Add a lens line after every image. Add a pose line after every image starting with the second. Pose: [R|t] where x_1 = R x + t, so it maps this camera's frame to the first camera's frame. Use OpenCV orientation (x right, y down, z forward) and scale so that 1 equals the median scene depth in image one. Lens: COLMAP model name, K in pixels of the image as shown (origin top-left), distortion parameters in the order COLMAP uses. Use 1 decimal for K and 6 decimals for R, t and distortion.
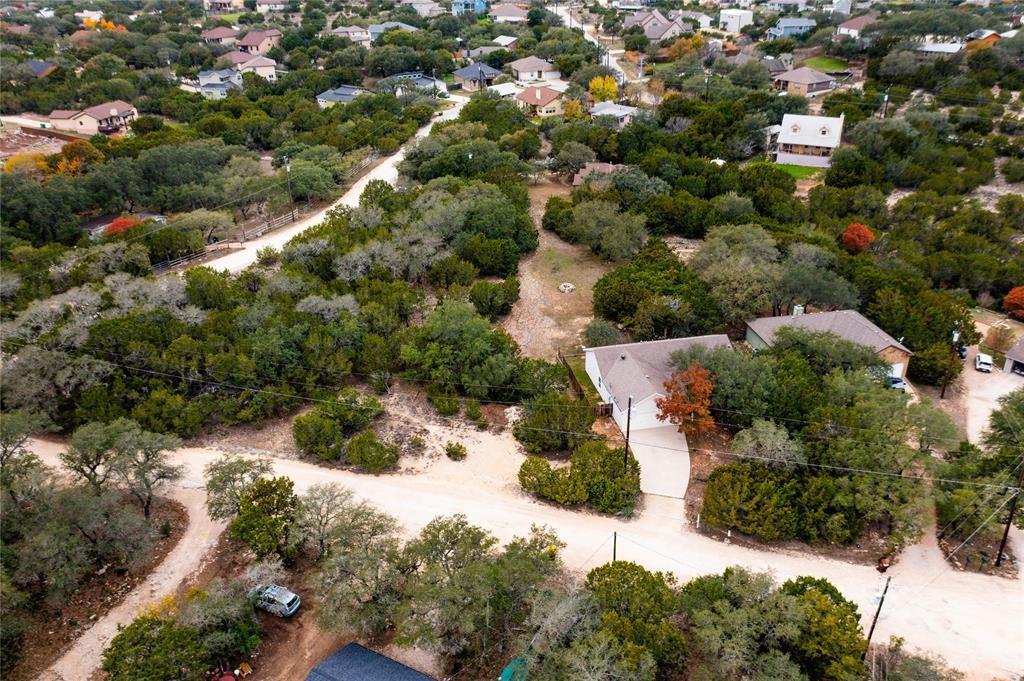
lens RADIAL K [[806.6, 0, 511.4], [0, 806.6, 338.1], [0, 0, 1]] dist [-0.016684, 0.006761]
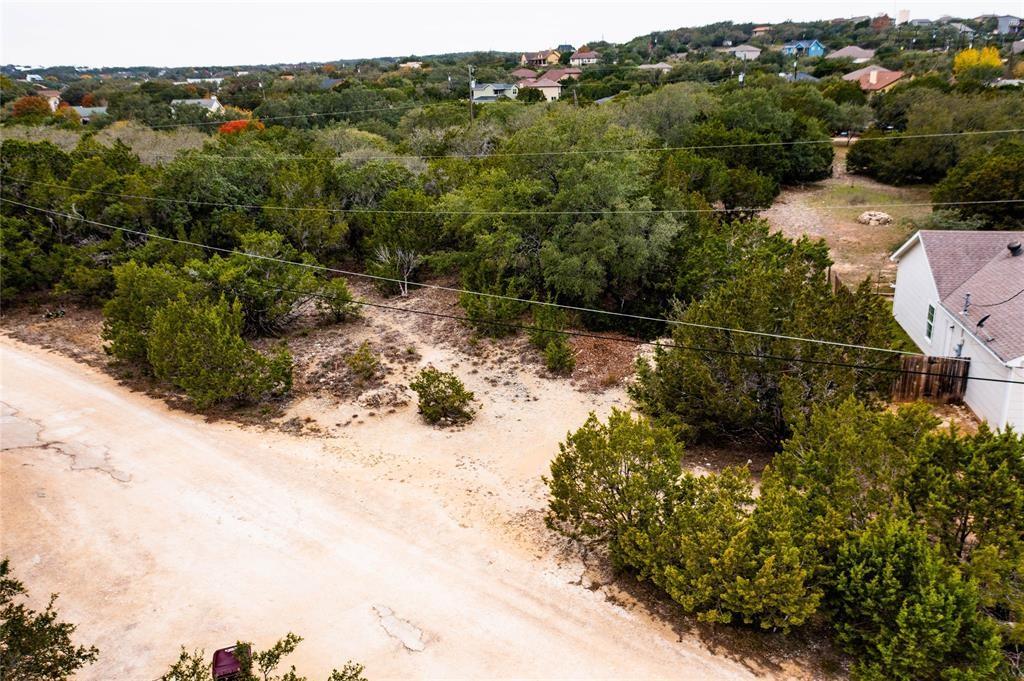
lens RADIAL K [[806.6, 0, 508.4], [0, 806.6, 340.1], [0, 0, 1]] dist [-0.016684, 0.006761]
pose [[0.918532, 0.111963, -0.379161, 0.061680], [-0.164251, 0.980446, -0.108388, 0.109221], [0.359612, 0.161835, 0.918961, 0.510248]]
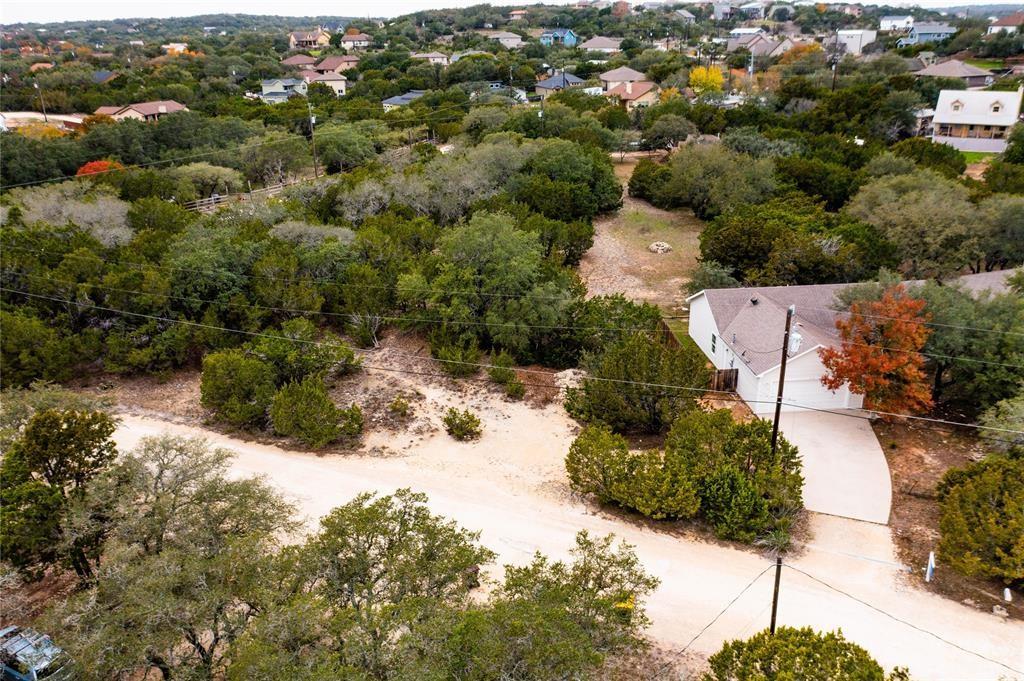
lens RADIAL K [[806.6, 0, 510.6], [0, 806.6, 338.4], [0, 0, 1]] dist [-0.016684, 0.006761]
pose [[0.993627, 0.038999, -0.105760, 0.017301], [-0.049197, 0.994203, -0.095603, 0.097499], [0.101418, 0.100197, 0.989785, 0.315553]]
